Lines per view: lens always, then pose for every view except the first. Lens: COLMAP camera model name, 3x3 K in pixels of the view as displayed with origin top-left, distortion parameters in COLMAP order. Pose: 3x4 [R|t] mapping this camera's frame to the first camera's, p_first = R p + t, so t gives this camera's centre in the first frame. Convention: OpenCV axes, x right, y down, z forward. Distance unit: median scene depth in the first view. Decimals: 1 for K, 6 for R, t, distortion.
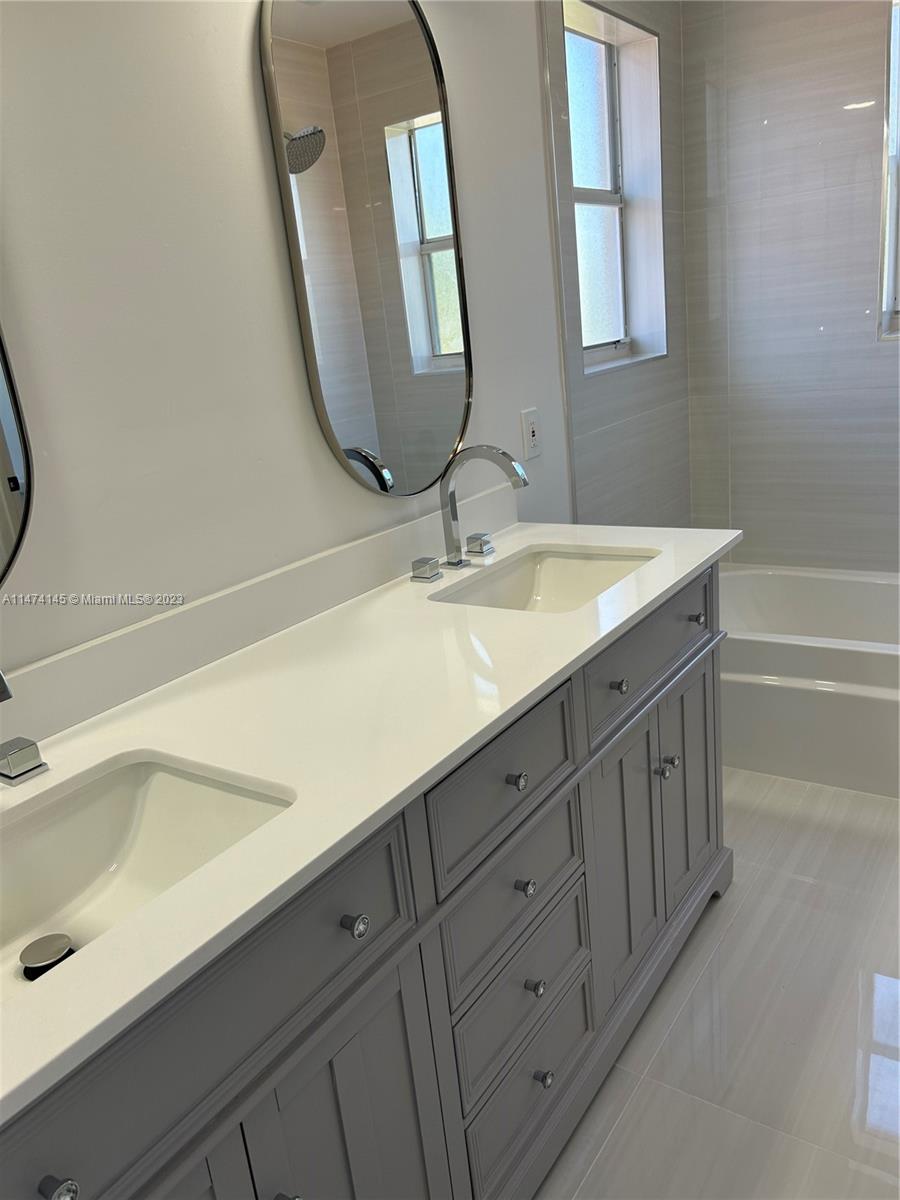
lens RADIAL K [[907.8, 0, 444.3], [0, 907.8, 597.2], [0, 0, 1]] dist [0.029820, -0.030864]
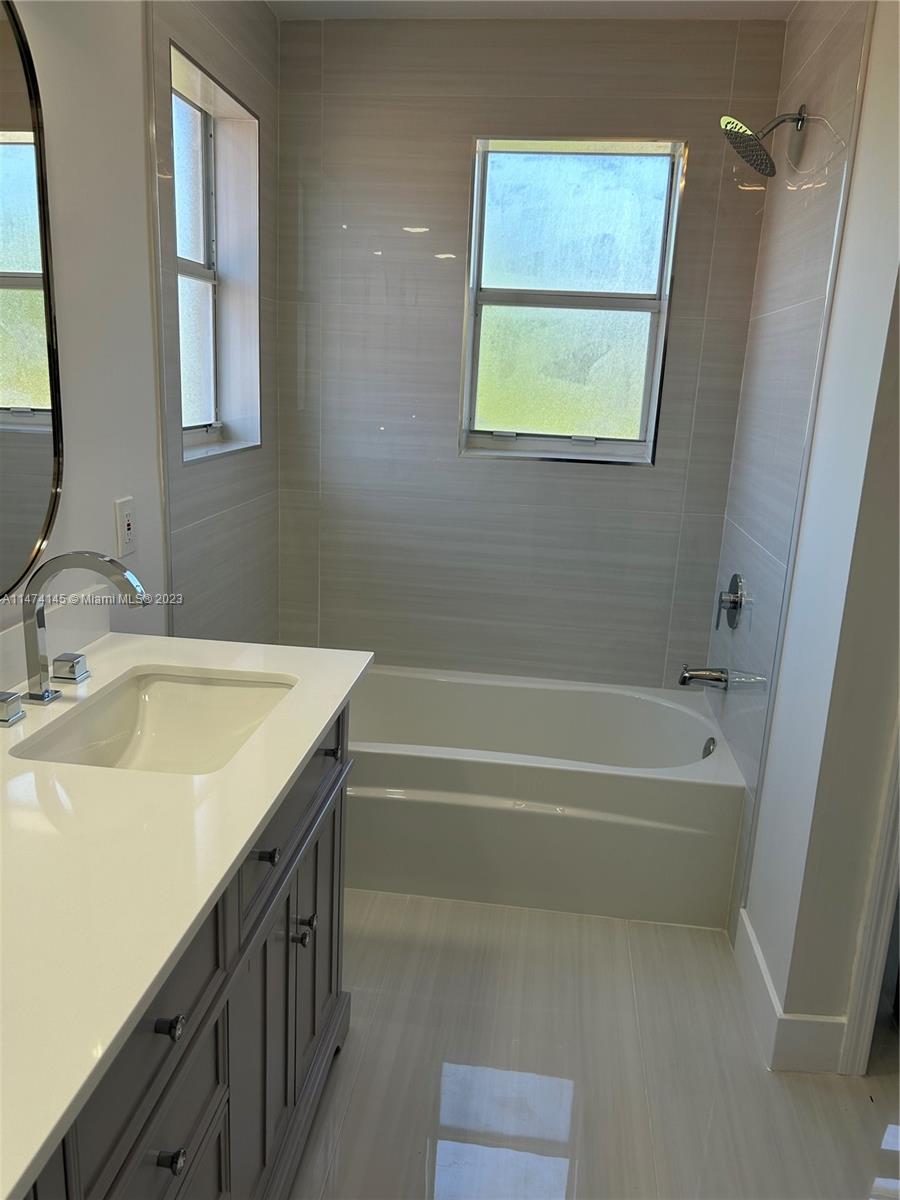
lens RADIAL K [[907.8, 0, 447.1], [0, 907.8, 603.6], [0, 0, 1]] dist [0.029820, -0.030864]
pose [[0.876087, 0.027584, 0.481364, -0.047090], [0.003579, 0.997963, -0.063701, -0.050449], [-0.482140, 0.057531, 0.874203, 0.107833]]
